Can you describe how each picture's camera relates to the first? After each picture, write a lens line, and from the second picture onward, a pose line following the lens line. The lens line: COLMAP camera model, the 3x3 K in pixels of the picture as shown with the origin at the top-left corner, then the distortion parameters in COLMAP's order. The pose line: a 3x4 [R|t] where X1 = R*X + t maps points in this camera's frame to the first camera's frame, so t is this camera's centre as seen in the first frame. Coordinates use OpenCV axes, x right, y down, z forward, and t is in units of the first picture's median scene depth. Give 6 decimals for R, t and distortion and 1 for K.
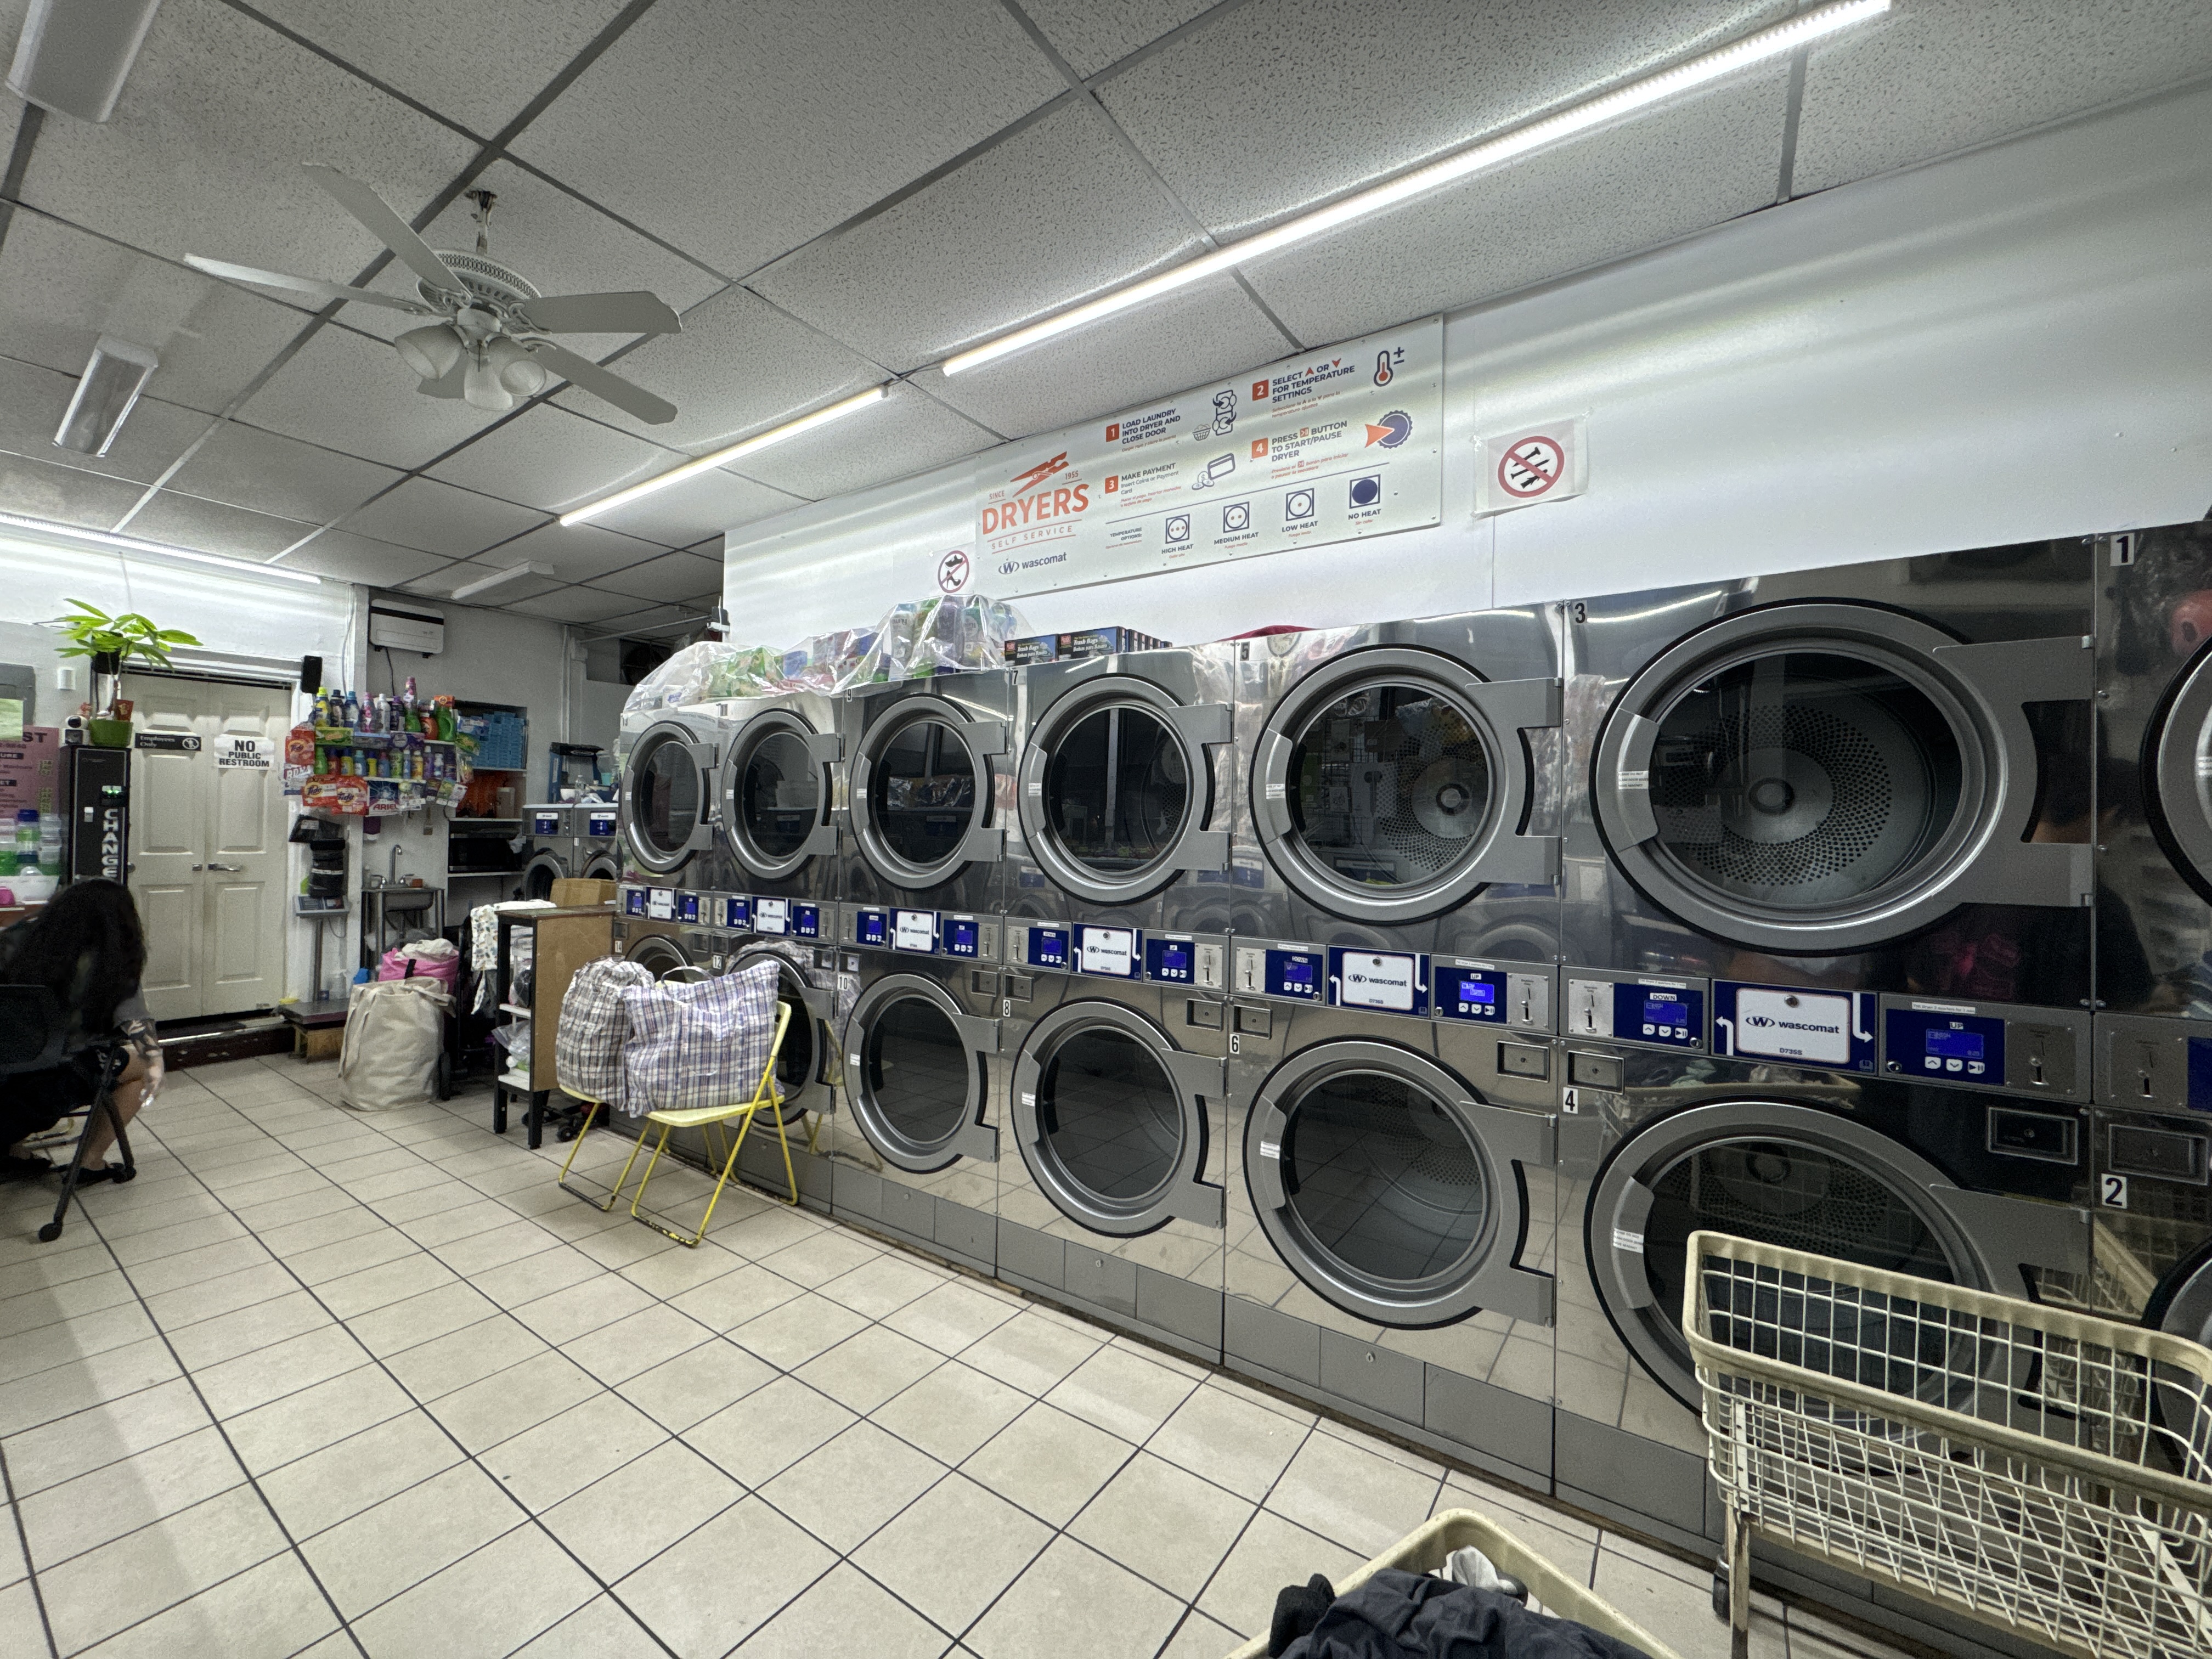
lens RADIAL K [[879.5, 0, 1106.3], [0, 879.5, 825.1], [0, 0, 1]] dist [-0.003405, 0.000476]
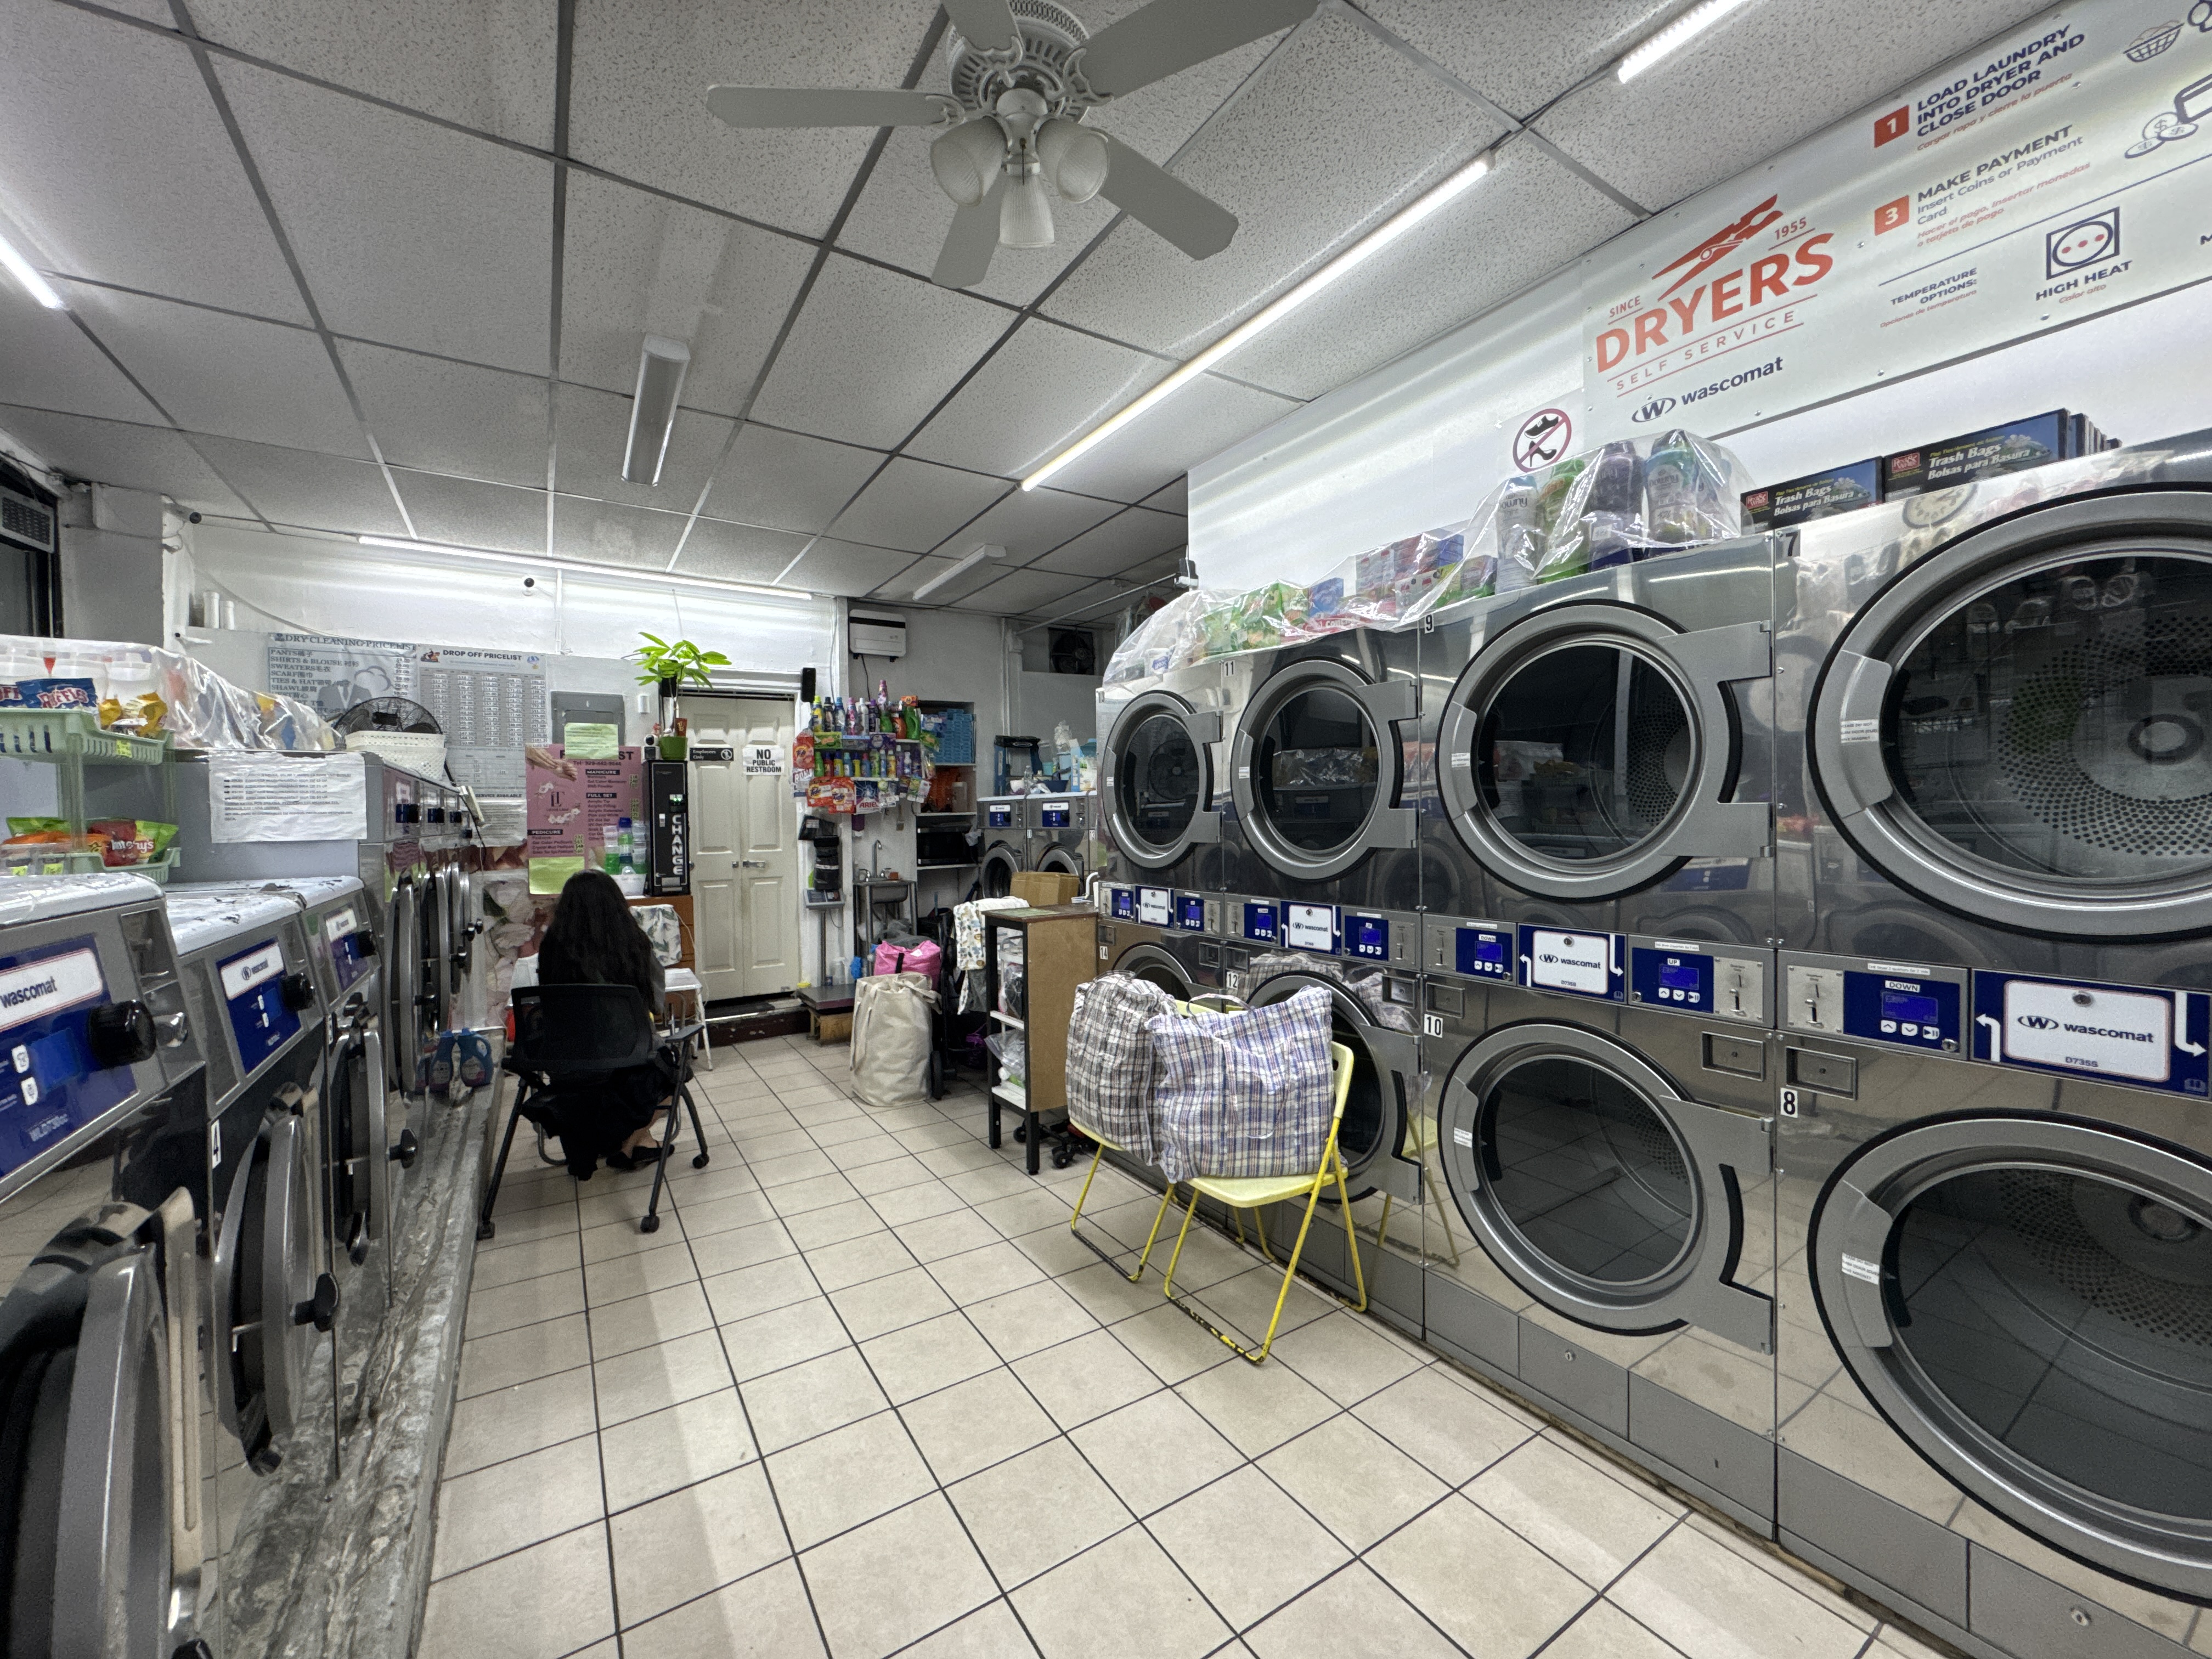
lens RADIAL K [[879.5, 0, 1106.3], [0, 879.5, 825.1], [0, 0, 1]] dist [-0.003405, 0.000476]
pose [[0.921511, -0.026121, -0.387472, -0.255252], [0.034608, 0.999289, 0.014941, -0.004100], [0.386806, -0.027179, 0.921760, 0.232477]]
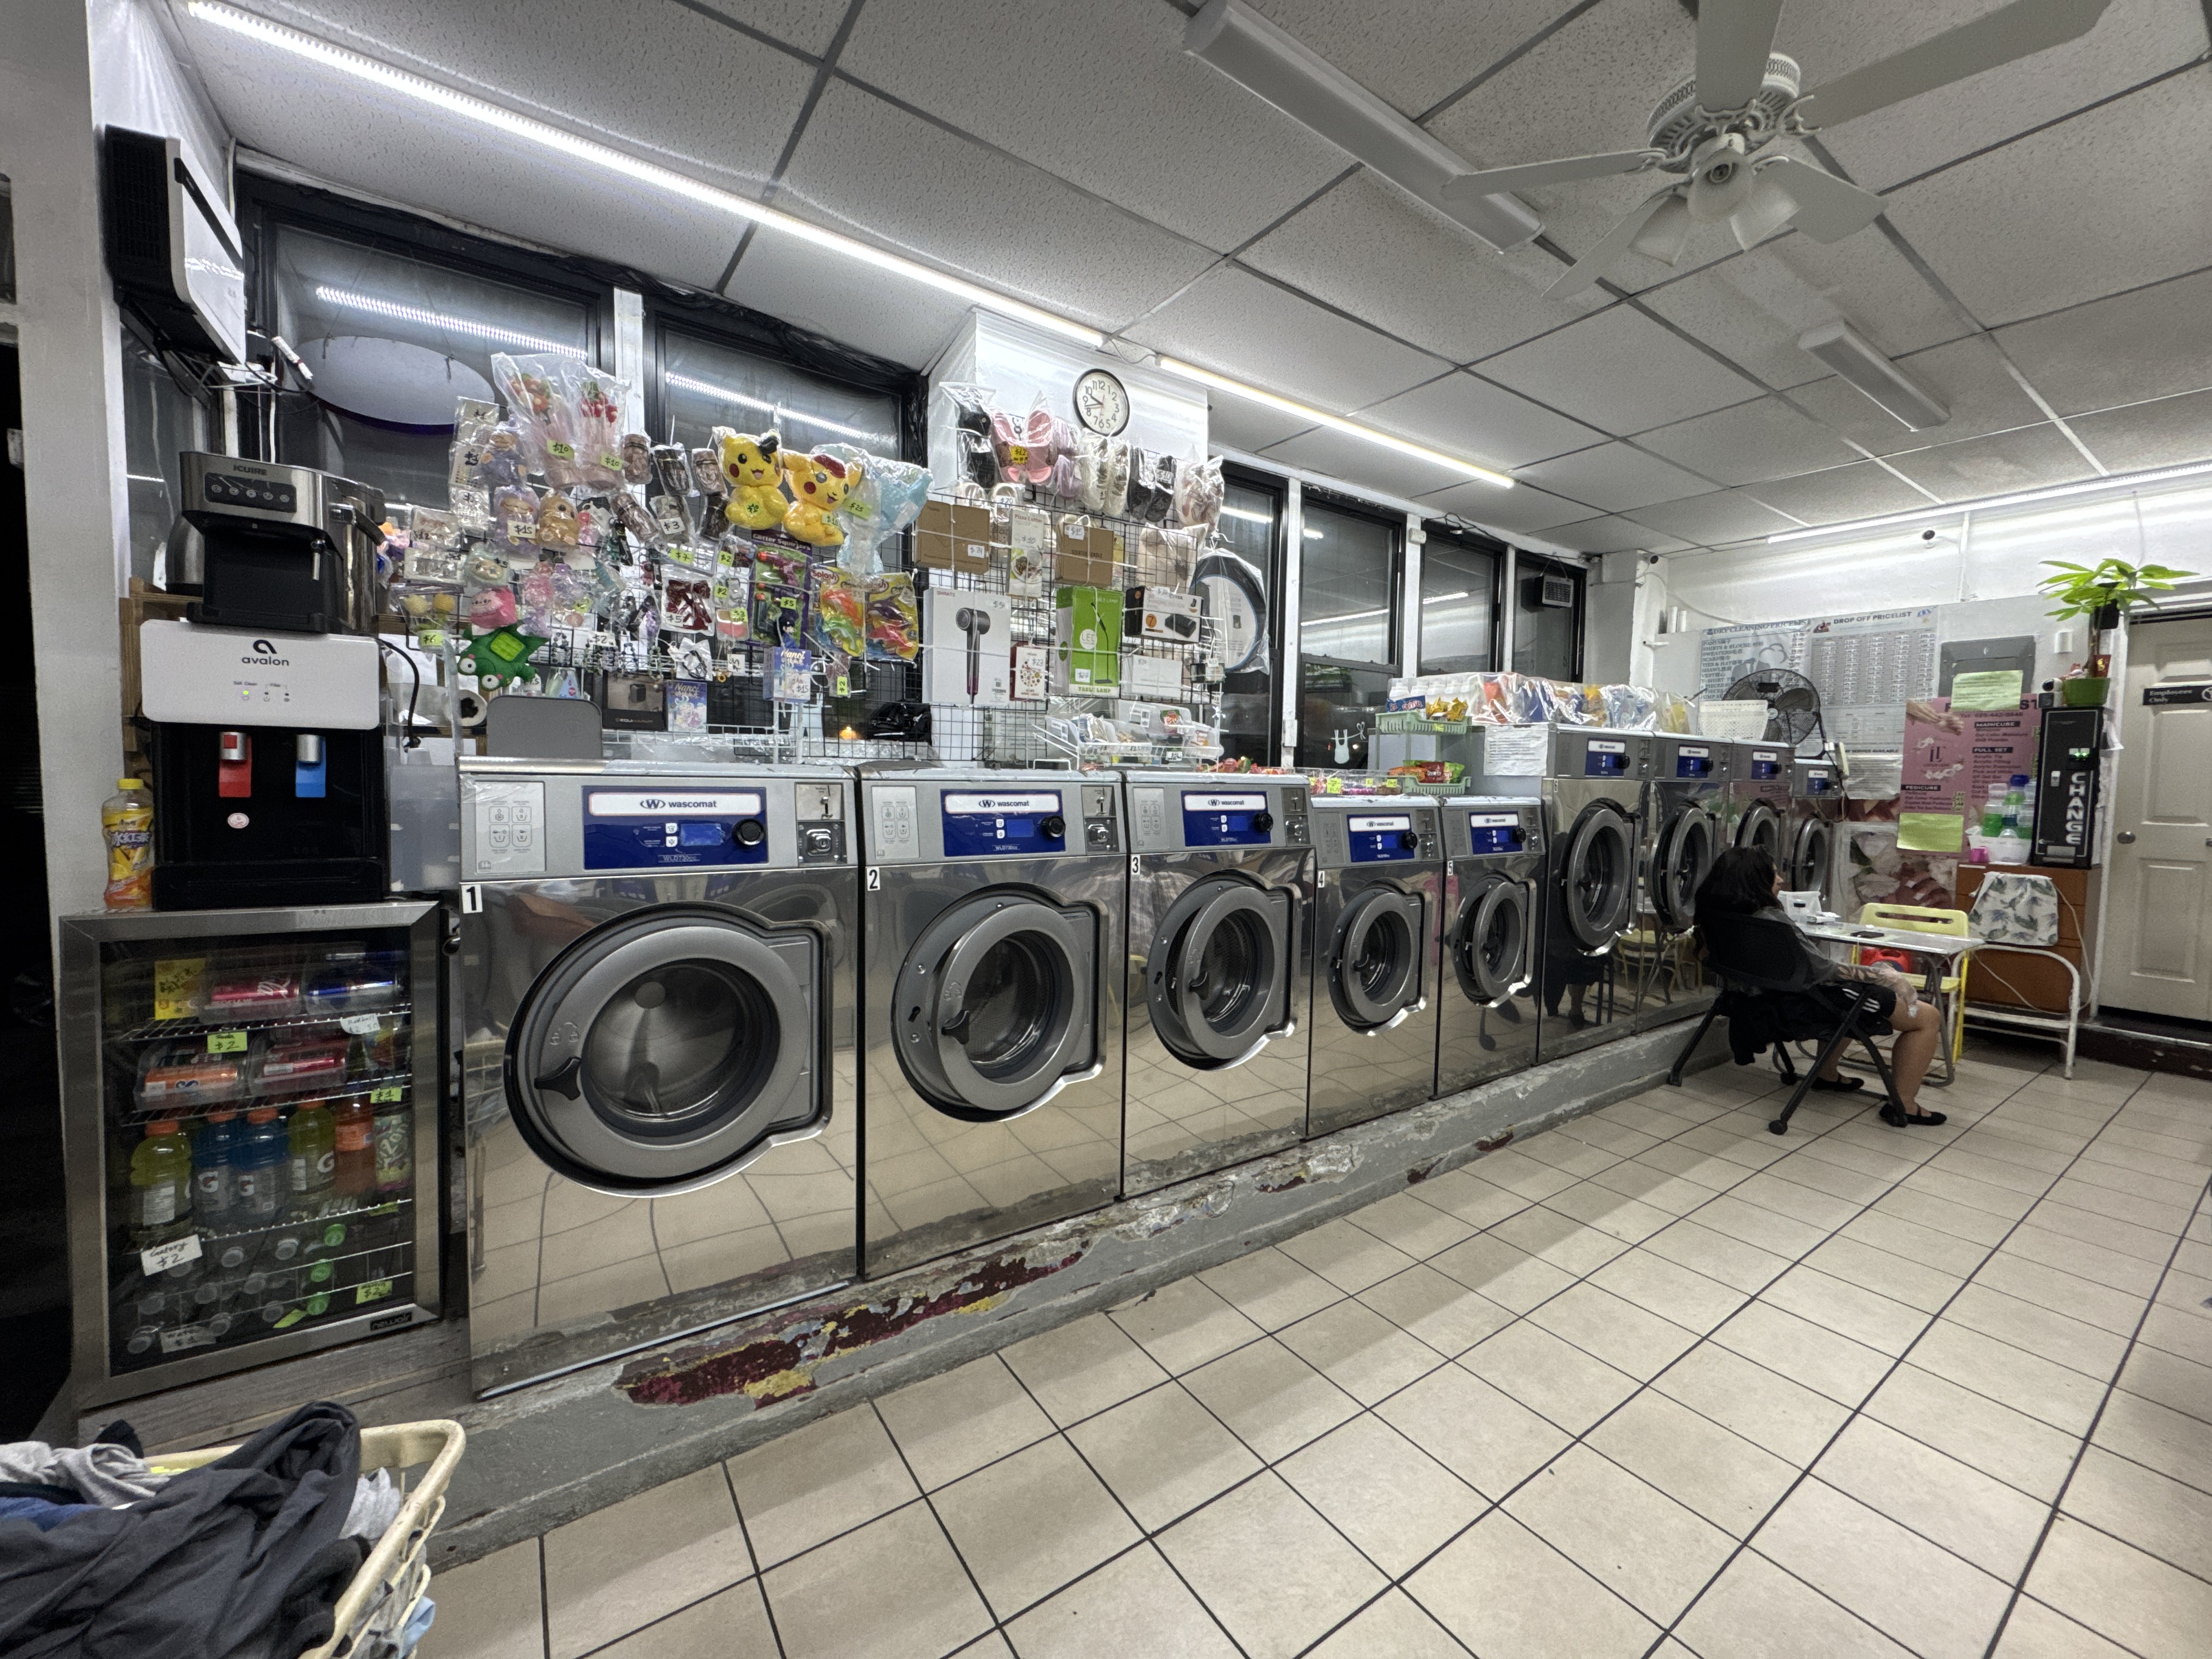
lens RADIAL K [[878.2, 0, 1106.0], [0, 878.2, 824.8], [0, 0, 1]] dist [-0.002446, 0.000199]
pose [[-0.362169, 0.032802, -0.931535, 0.183920], [-0.015059, 0.999044, 0.041034, 0.021146], [0.931991, 0.028889, -0.361329, 0.508696]]
